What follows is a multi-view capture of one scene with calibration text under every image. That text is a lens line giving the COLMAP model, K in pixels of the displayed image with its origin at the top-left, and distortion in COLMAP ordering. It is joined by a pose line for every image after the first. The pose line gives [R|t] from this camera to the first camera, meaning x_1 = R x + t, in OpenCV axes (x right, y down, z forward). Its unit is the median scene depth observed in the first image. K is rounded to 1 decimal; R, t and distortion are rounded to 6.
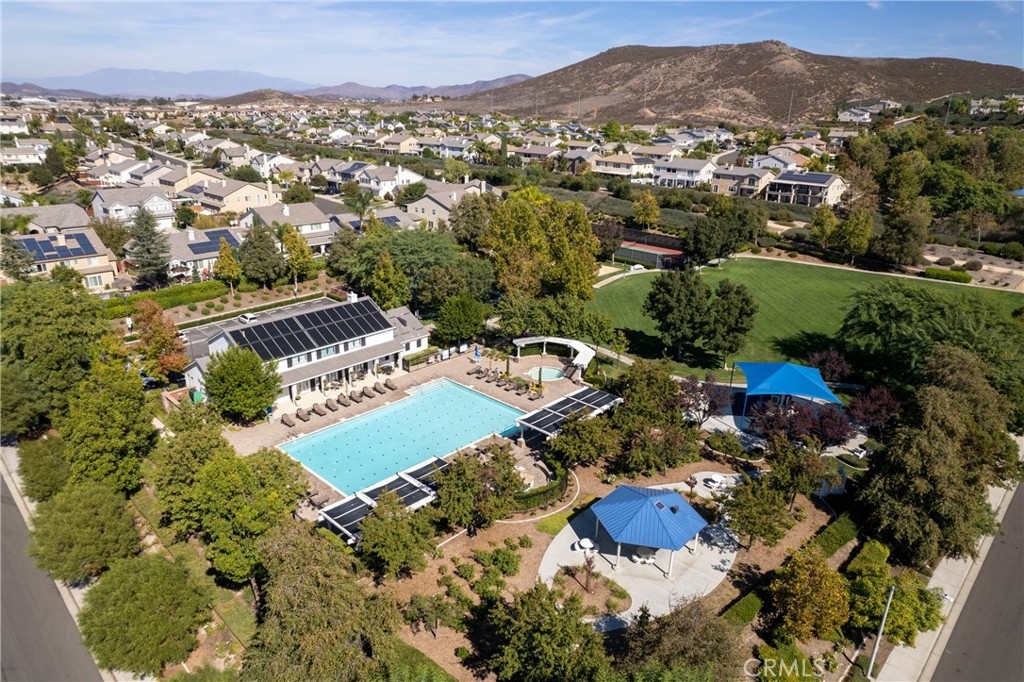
lens RADIAL K [[656.8, 0, 512.0], [0, 656.8, 341.0], [0, 0, 1]] dist [-0.068363, 0.060390]
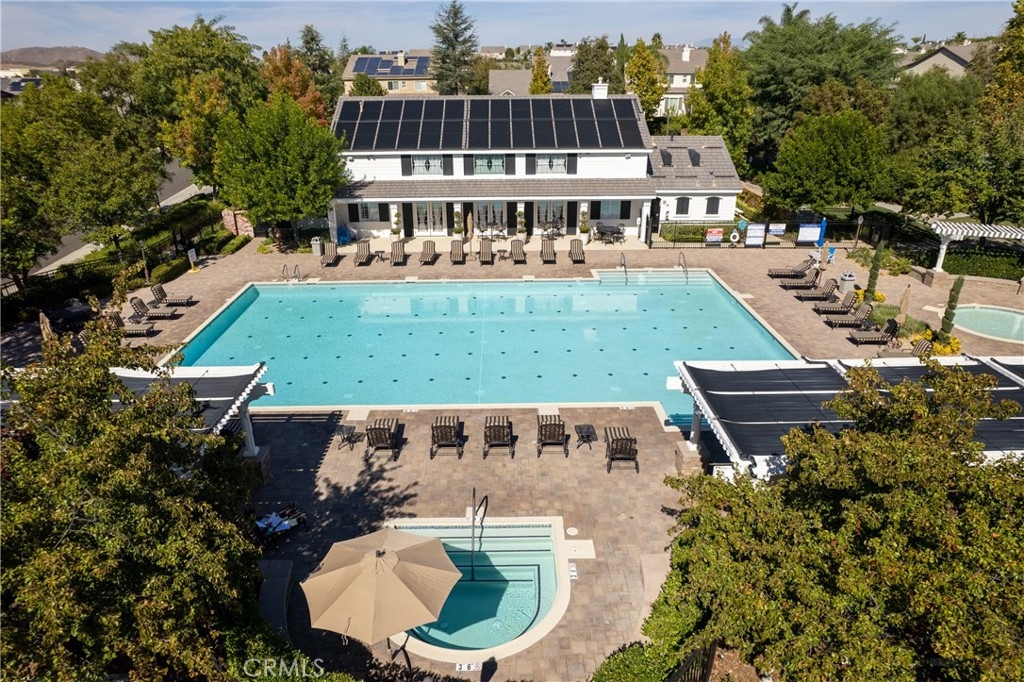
lens RADIAL K [[656.8, 0, 512.0], [0, 656.8, 341.0], [0, 0, 1]] dist [-0.068363, 0.060390]
pose [[0.698620, 0.255971, -0.668138, 0.080661], [-0.226540, 0.964907, 0.132791, 0.058096], [0.678682, 0.058590, 0.732092, 0.480972]]
